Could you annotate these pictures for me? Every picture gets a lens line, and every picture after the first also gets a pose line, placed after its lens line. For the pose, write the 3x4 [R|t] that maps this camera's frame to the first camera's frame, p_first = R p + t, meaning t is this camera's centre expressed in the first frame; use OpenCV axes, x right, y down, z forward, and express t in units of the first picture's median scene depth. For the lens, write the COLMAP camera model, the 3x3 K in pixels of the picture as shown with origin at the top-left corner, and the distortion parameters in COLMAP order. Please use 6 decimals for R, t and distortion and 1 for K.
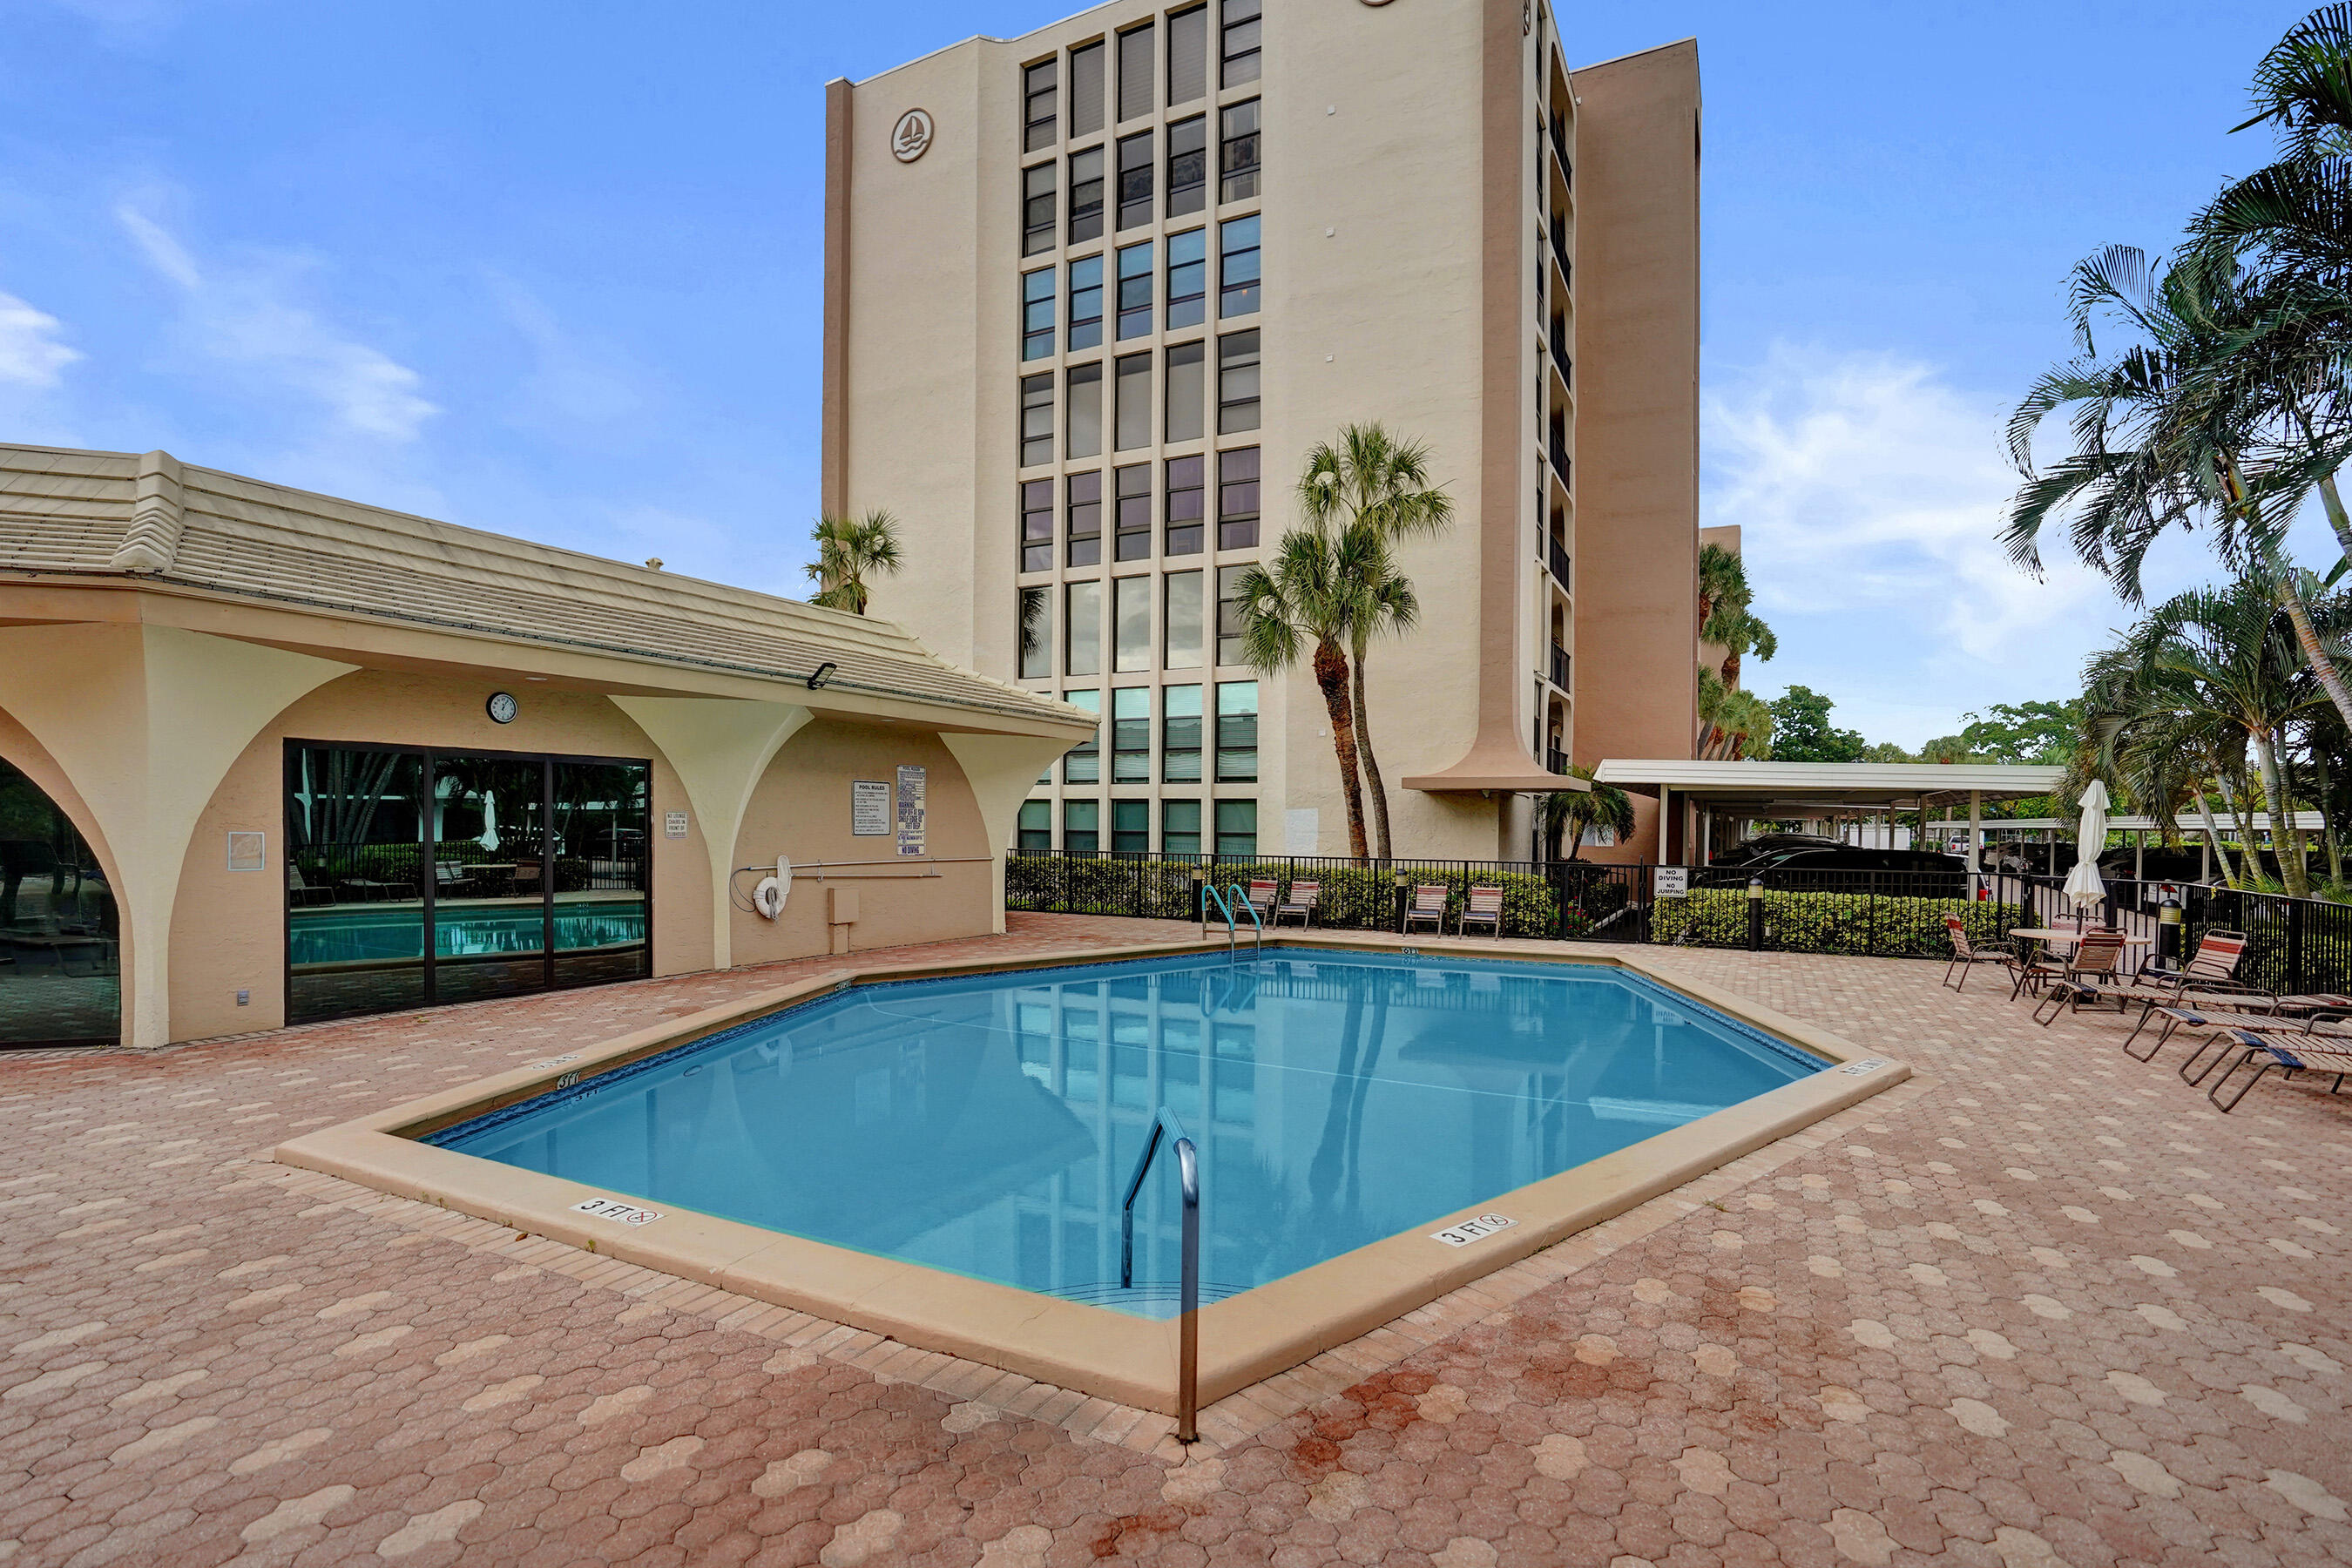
lens RADIAL K [[1129.6, 0, 1175.0], [0, 1129.6, 789.2], [0, 0, 1]] dist [-0.051200, 0.025925]
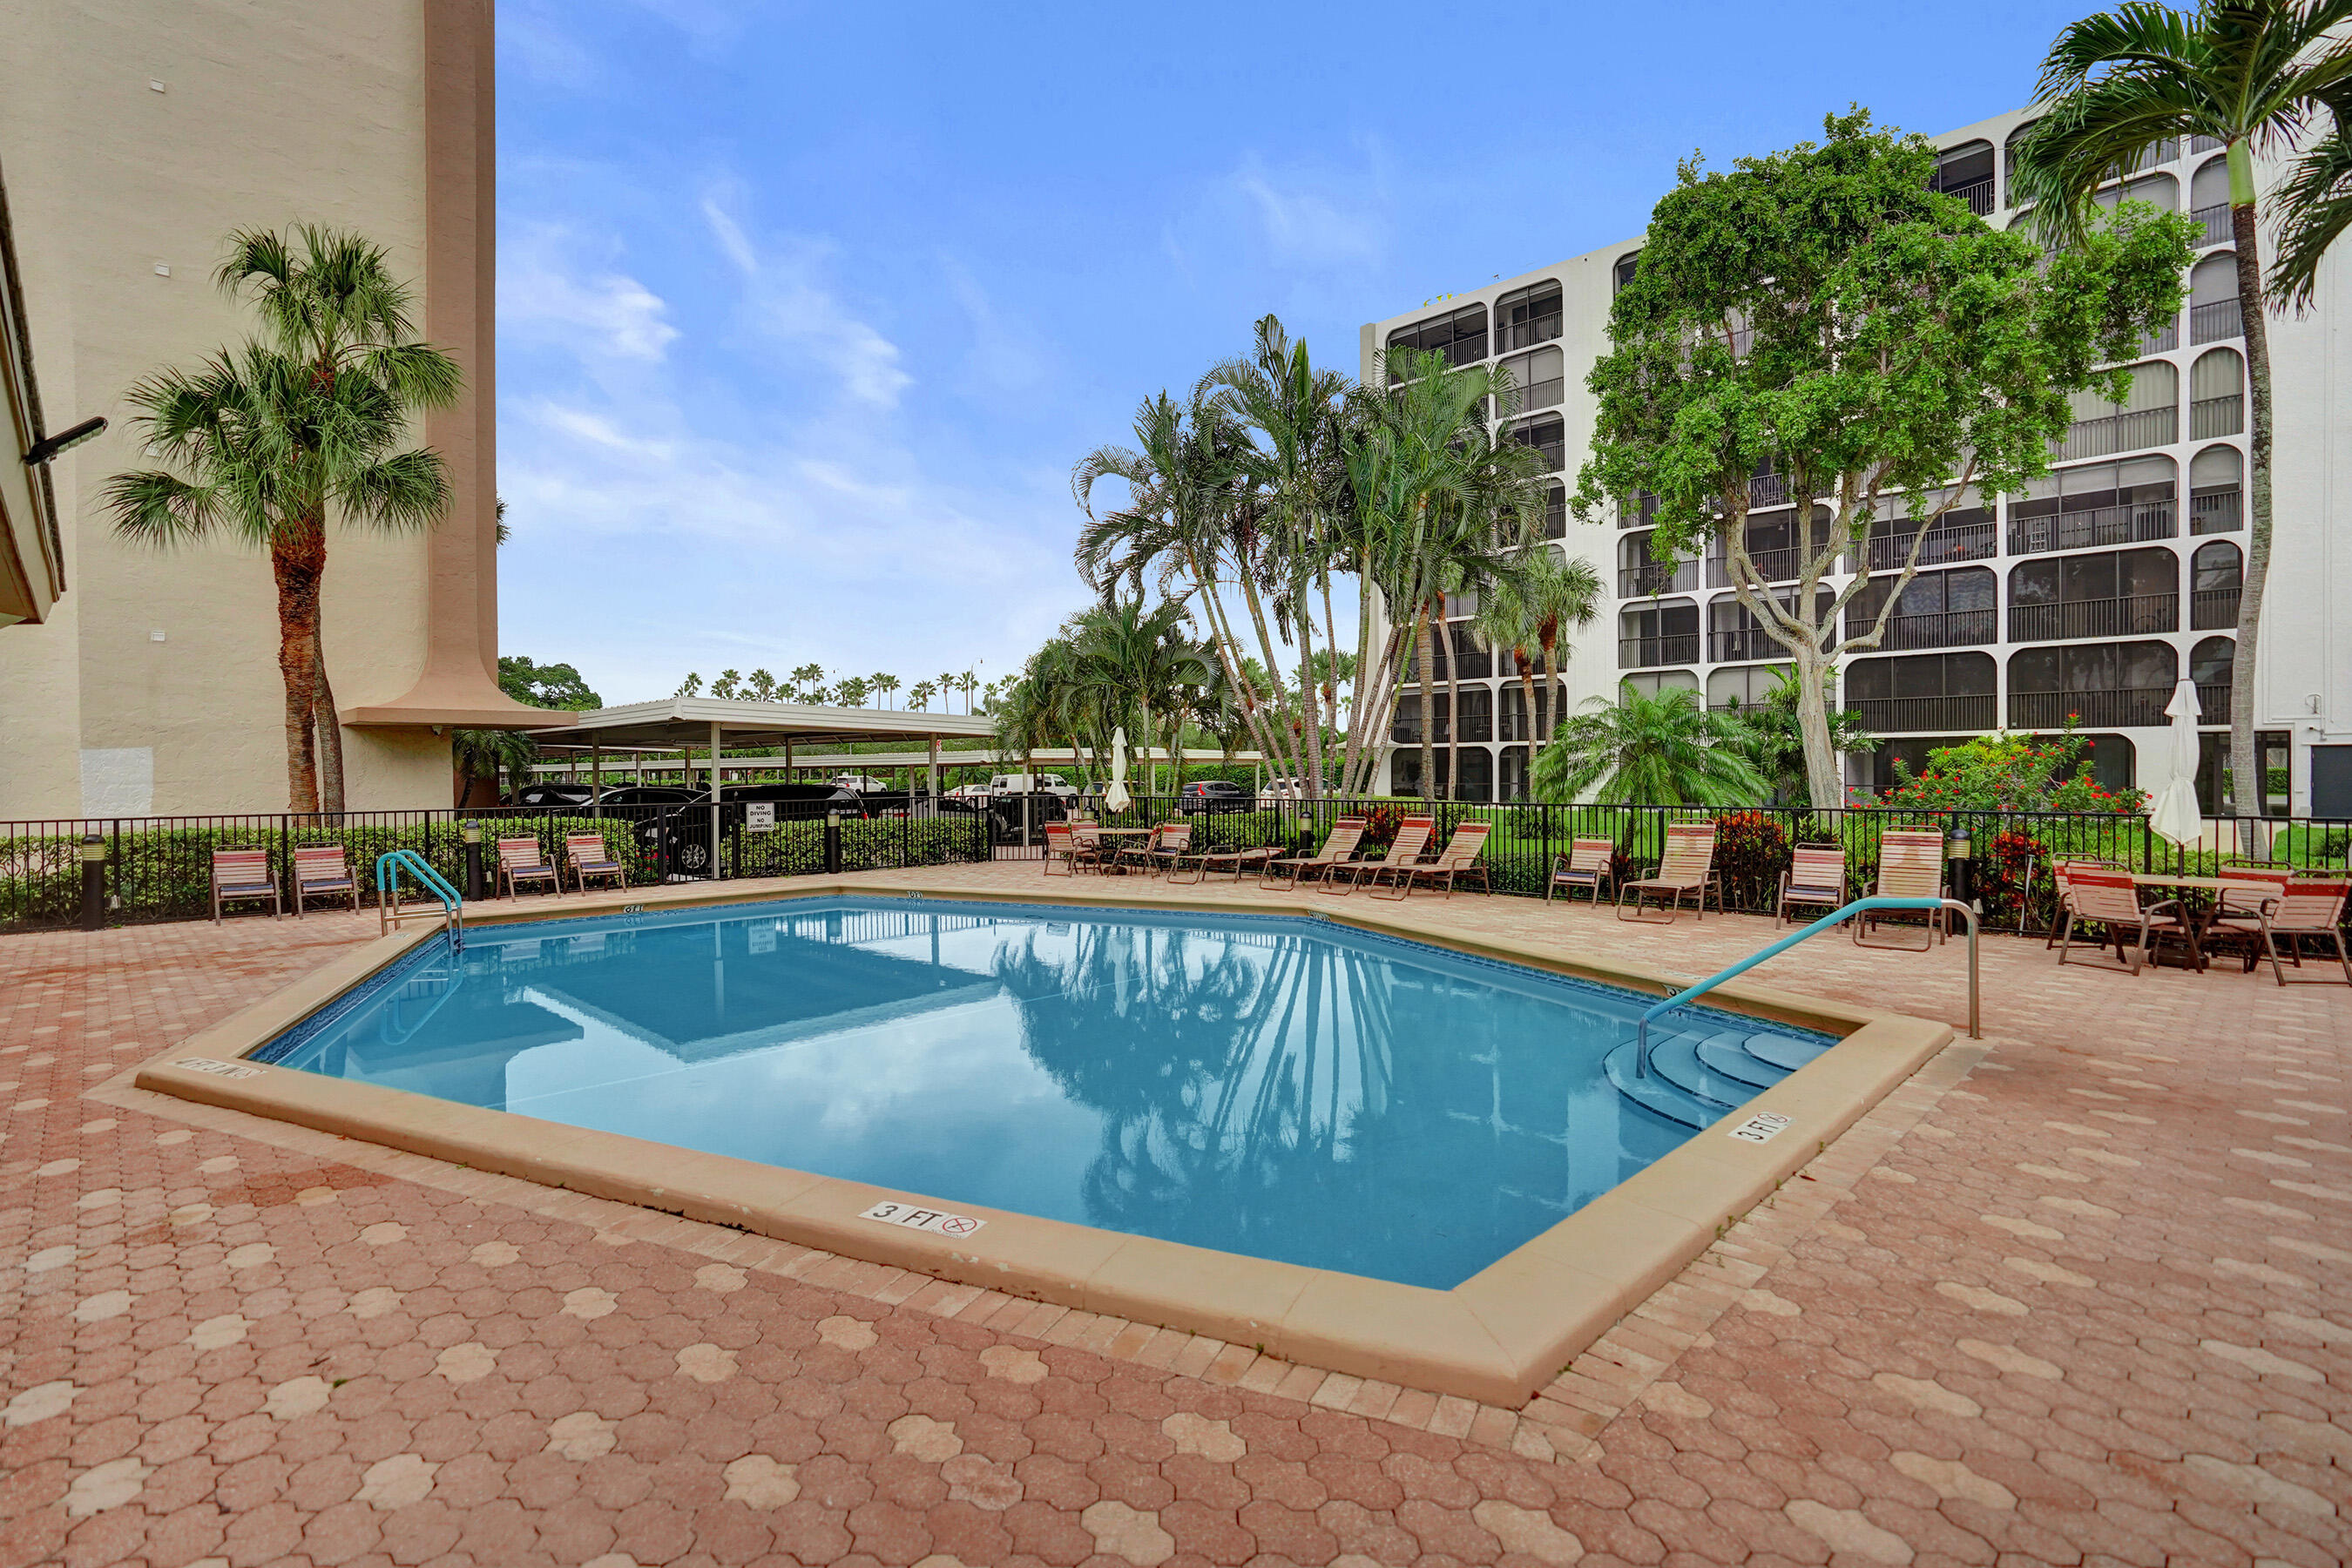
lens RADIAL K [[1129.6, 0, 1175.0], [0, 1129.6, 789.2], [0, 0, 1]] dist [-0.051200, 0.025925]
pose [[0.313733, -0.027416, 0.949116, -1.494054], [-0.016061, 0.999287, 0.034174, 0.057438], [-0.949376, -0.025965, 0.313068, 1.126968]]
